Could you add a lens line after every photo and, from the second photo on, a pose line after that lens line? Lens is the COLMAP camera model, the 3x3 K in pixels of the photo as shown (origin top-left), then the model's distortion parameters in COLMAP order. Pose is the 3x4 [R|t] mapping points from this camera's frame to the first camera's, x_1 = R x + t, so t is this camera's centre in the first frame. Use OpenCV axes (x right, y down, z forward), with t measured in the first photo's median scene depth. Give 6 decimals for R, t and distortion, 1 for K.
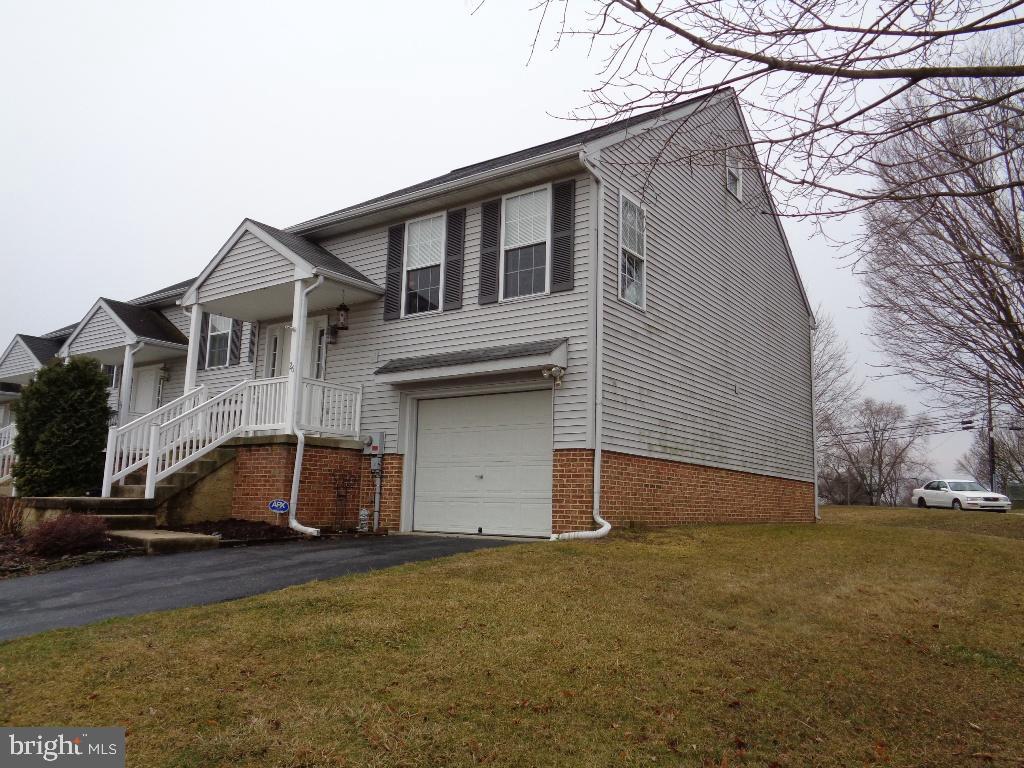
lens RADIAL K [[771.4, 0, 510.0], [0, 771.4, 382.5], [0, 0, 1]] dist [0.048486, -0.001231]
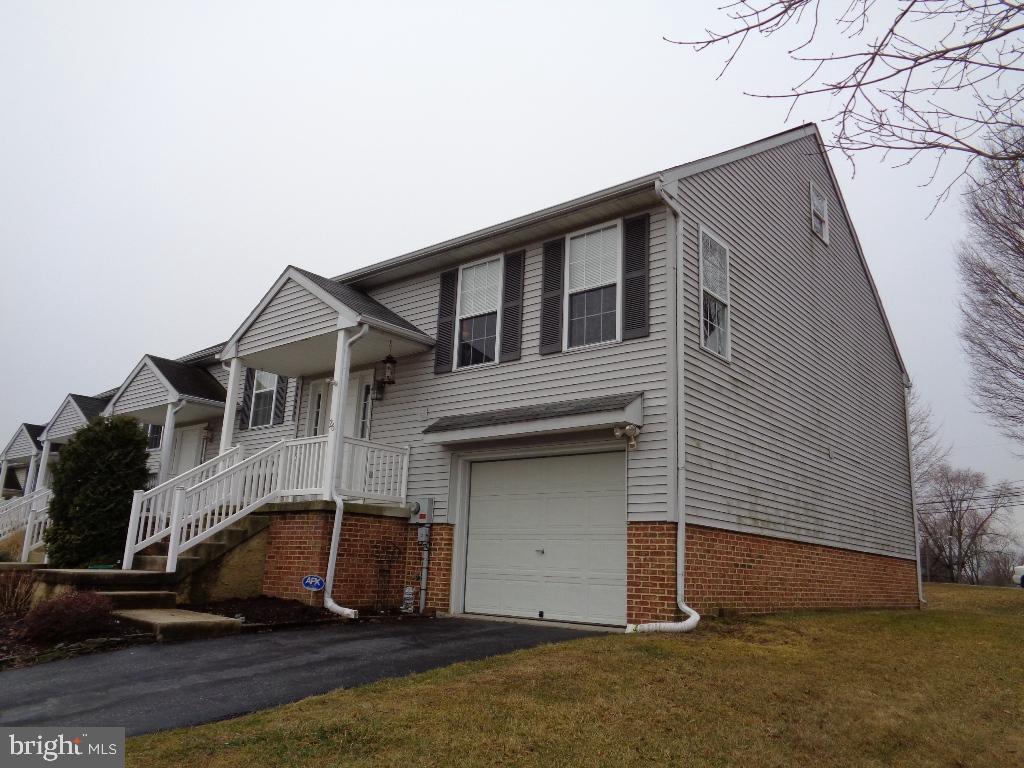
lens RADIAL K [[771.4, 0, 509.8], [0, 771.4, 385.1], [0, 0, 1]] dist [0.048486, -0.001231]
pose [[0.997515, -0.000927, -0.070452, -0.011980], [-0.004583, 0.996942, -0.078006, 0.003019], [0.070309, 0.078135, 0.994460, 0.113743]]
